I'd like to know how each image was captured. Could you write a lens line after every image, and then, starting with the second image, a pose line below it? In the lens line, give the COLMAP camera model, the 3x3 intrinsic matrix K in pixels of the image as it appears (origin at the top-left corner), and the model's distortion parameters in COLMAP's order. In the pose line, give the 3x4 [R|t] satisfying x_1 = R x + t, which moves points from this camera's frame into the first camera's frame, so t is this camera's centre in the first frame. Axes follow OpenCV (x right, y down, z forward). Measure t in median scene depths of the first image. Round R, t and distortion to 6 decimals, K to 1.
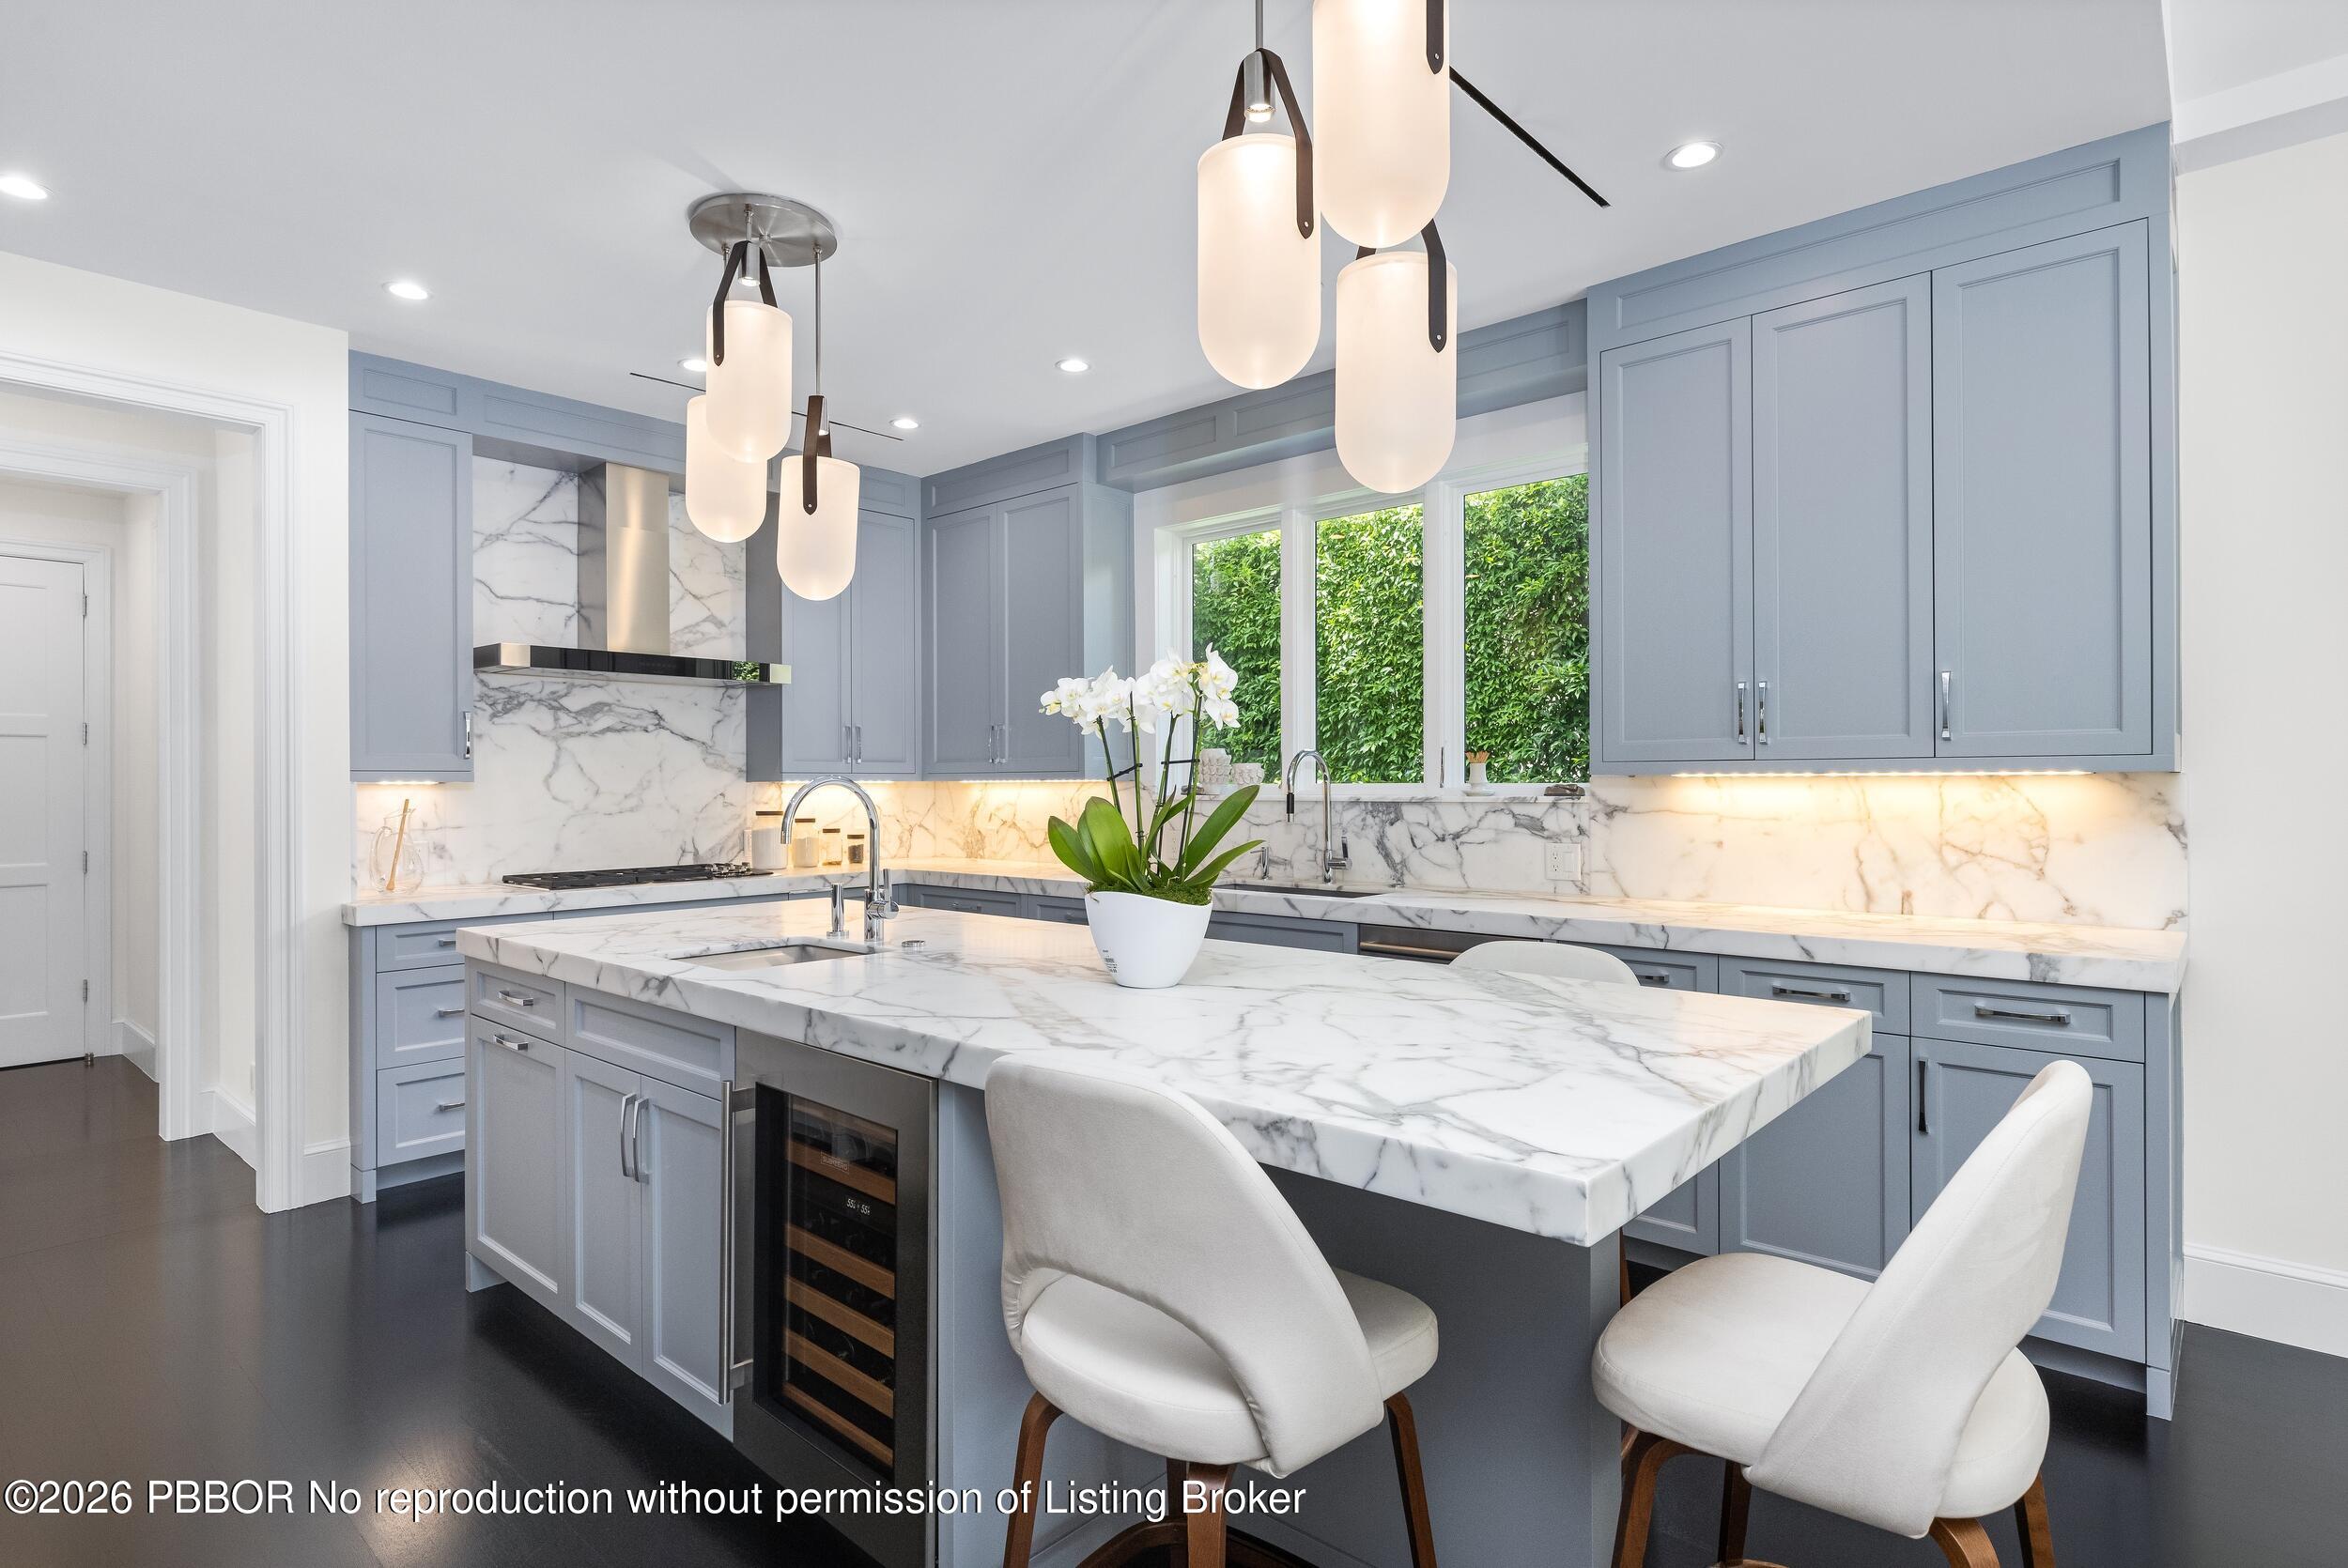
lens RADIAL K [[1205.8, 0, 1180.6], [0, 1205.8, 774.5], [0, 0, 1]] dist [0.022815, 0.002660]
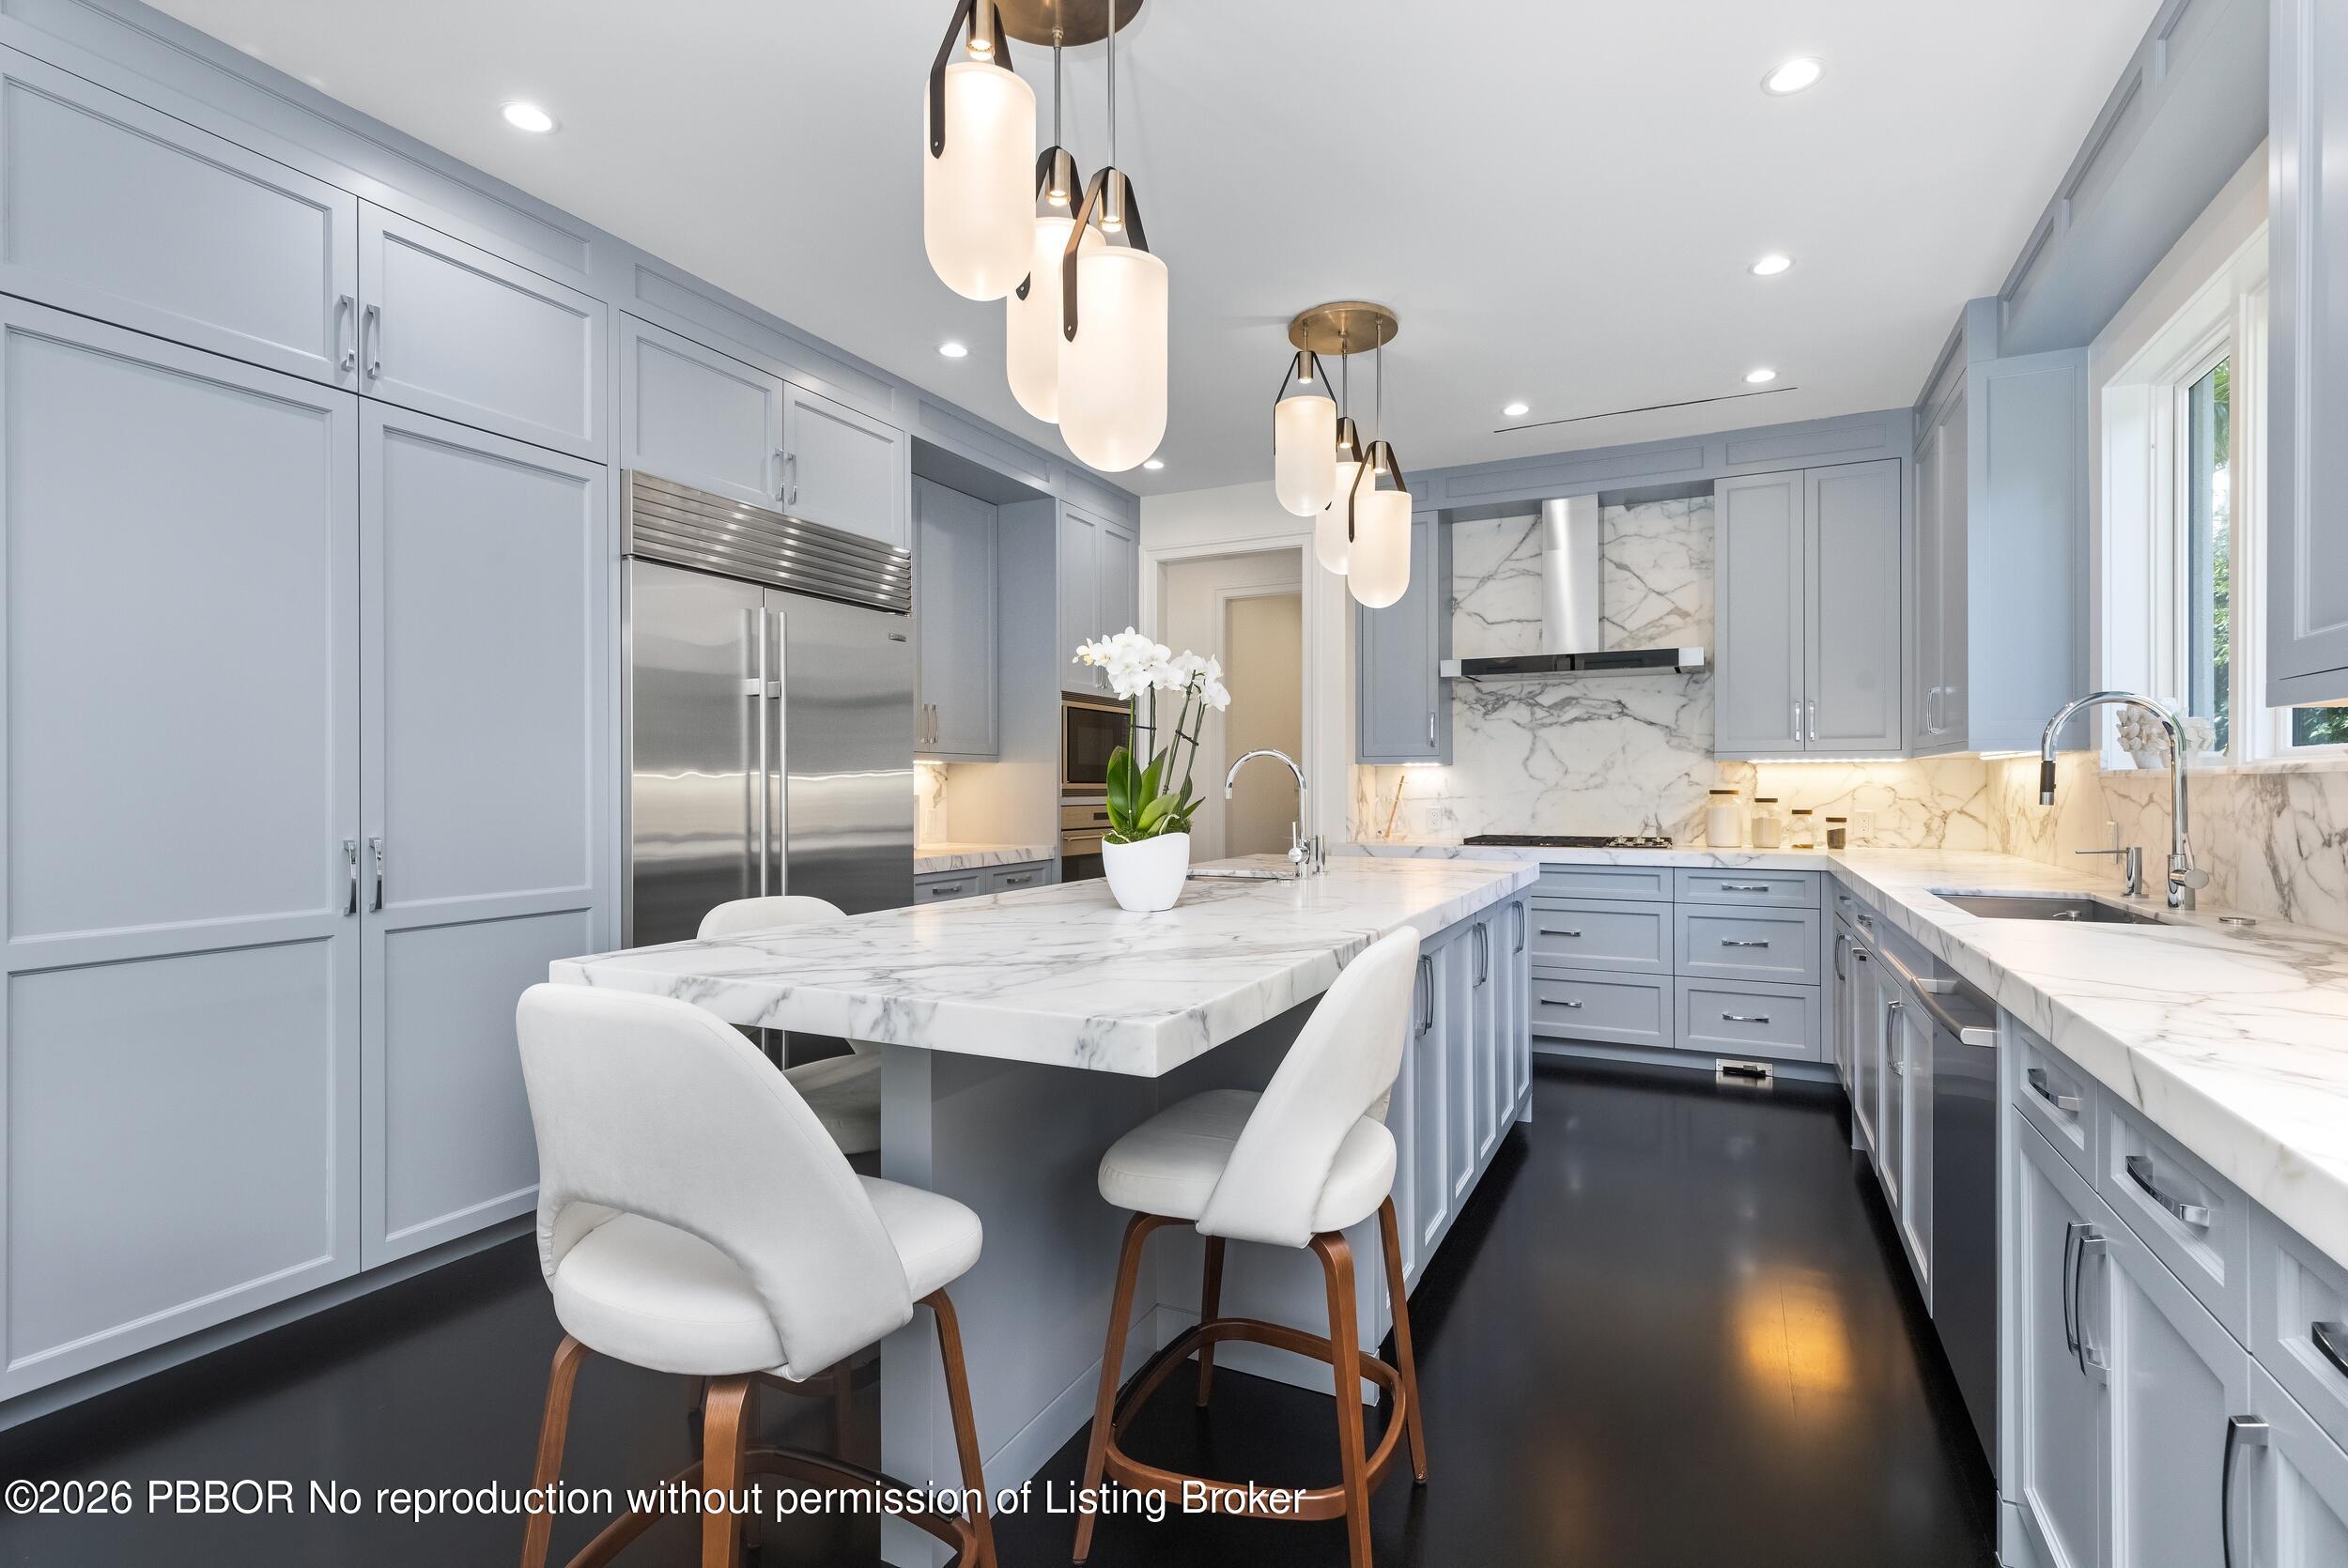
lens RADIAL K [[1090.0, 0, 1158.9], [0, 1090.0, 785.2], [0, 0, 1]] dist [-0.013802, 0.002107]
pose [[0.244634, 0.003116, -0.969611, 0.496800], [0.008384, 0.999951, 0.005328, 0.019774], [0.969579, -0.009433, 0.244596, 0.360982]]
